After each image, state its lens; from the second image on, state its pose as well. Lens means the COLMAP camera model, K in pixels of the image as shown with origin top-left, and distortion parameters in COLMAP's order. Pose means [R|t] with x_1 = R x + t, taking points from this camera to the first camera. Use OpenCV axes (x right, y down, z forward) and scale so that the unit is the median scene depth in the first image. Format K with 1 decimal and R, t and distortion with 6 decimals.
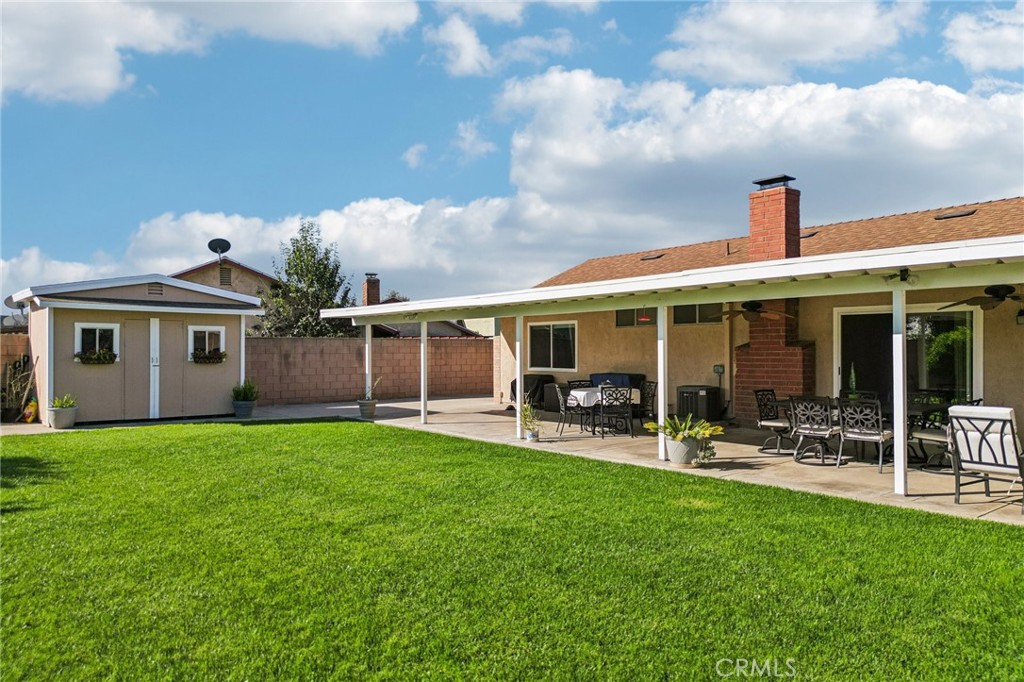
lens RADIAL K [[721.9, 0, 516.6], [0, 721.9, 345.6], [0, 0, 1]] dist [0.029284, -0.001447]
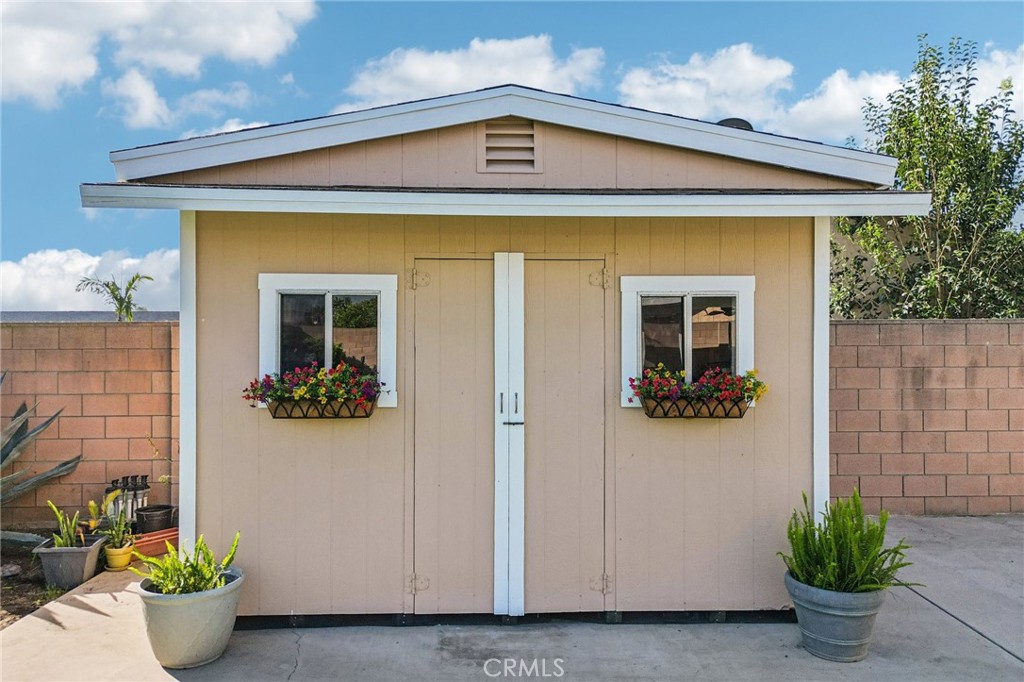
lens RADIAL K [[721.9, 0, 516.6], [0, 721.9, 345.6], [0, 0, 1]] dist [0.029284, -0.001447]
pose [[0.780463, 0.001995, -0.625199, -0.322724], [0.005175, 0.999940, 0.009651, -0.004421], [0.625181, -0.010768, 0.780406, 0.784709]]
